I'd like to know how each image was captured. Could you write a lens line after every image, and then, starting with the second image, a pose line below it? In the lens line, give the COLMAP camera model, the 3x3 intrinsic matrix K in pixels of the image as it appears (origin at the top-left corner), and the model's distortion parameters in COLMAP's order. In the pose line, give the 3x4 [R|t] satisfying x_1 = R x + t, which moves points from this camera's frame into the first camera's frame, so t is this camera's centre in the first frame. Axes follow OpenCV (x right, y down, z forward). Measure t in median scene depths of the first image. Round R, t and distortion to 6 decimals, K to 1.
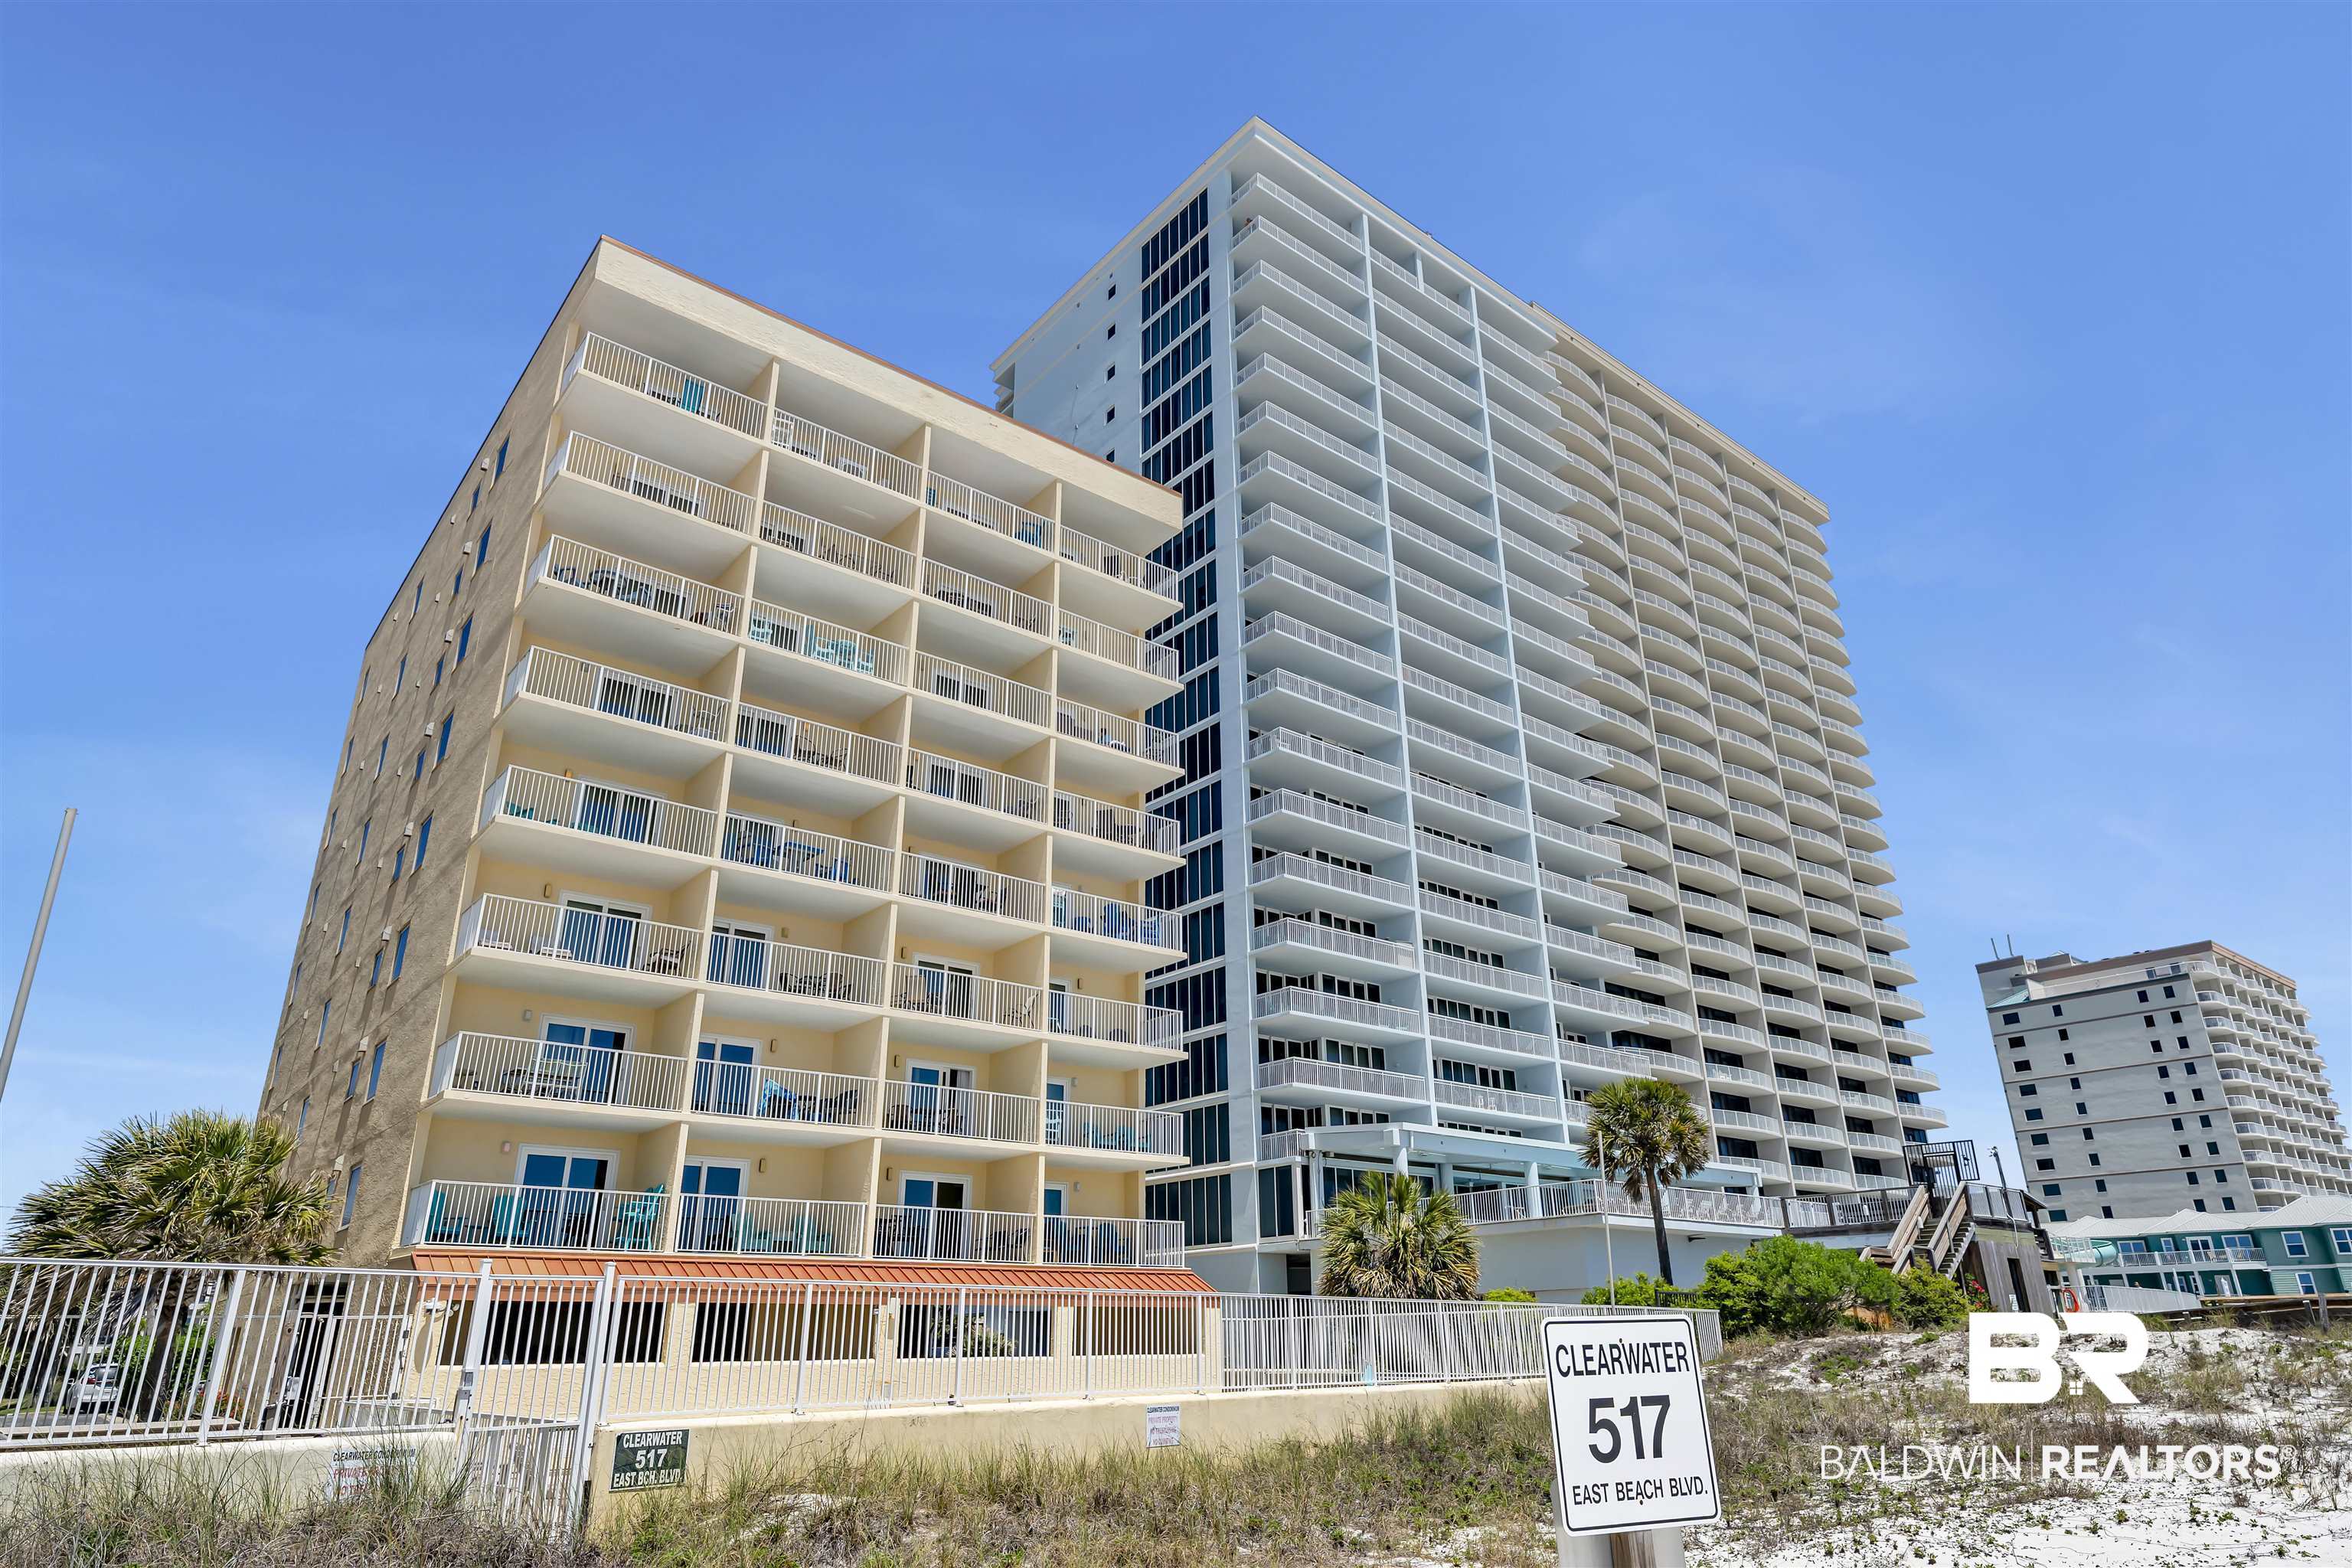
lens RADIAL K [[1436.1, 0, 1176.0], [0, 1436.1, 784.0], [0, 0, 1]] dist [0.001279, 0.001175]
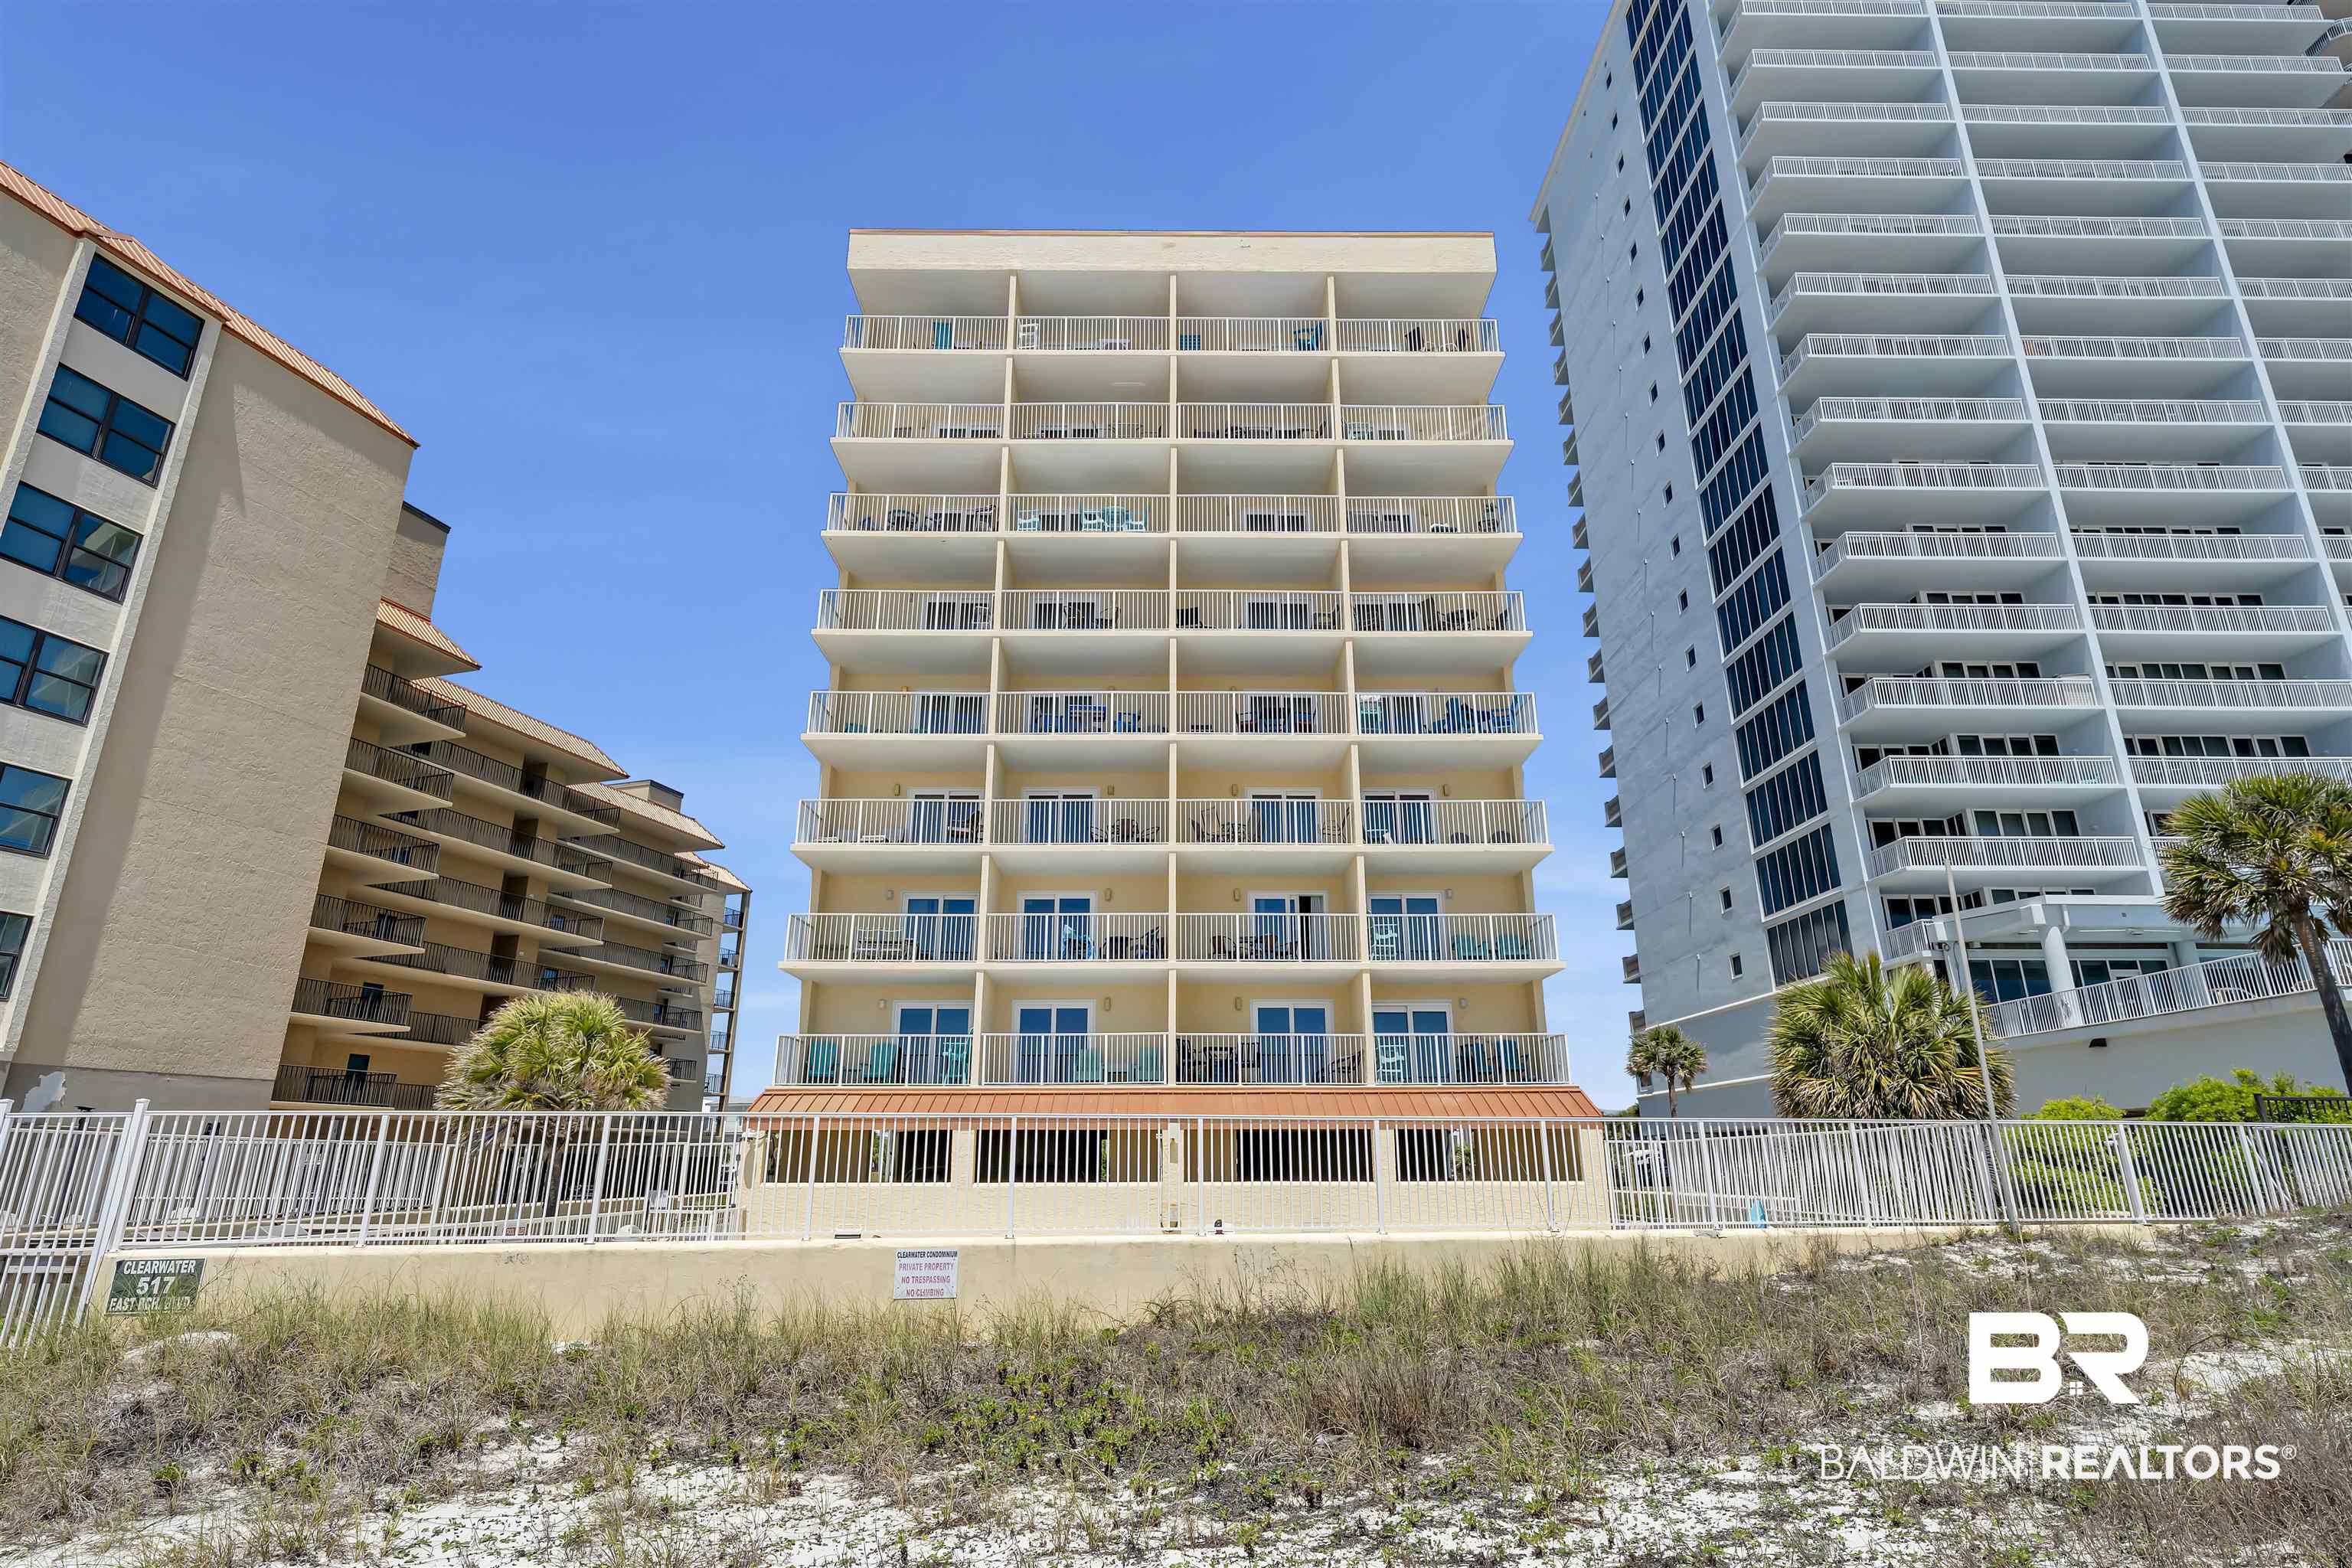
lens RADIAL K [[1223.8, 0, 1192.7], [0, 1223.8, 781.6], [0, 0, 1]] dist [0.004303, 0.000055]
pose [[0.781256, -0.178961, -0.598007, 0.308677], [0.222097, 0.975023, -0.001632, 0.108222], [0.583363, -0.131541, 0.801489, 0.295865]]
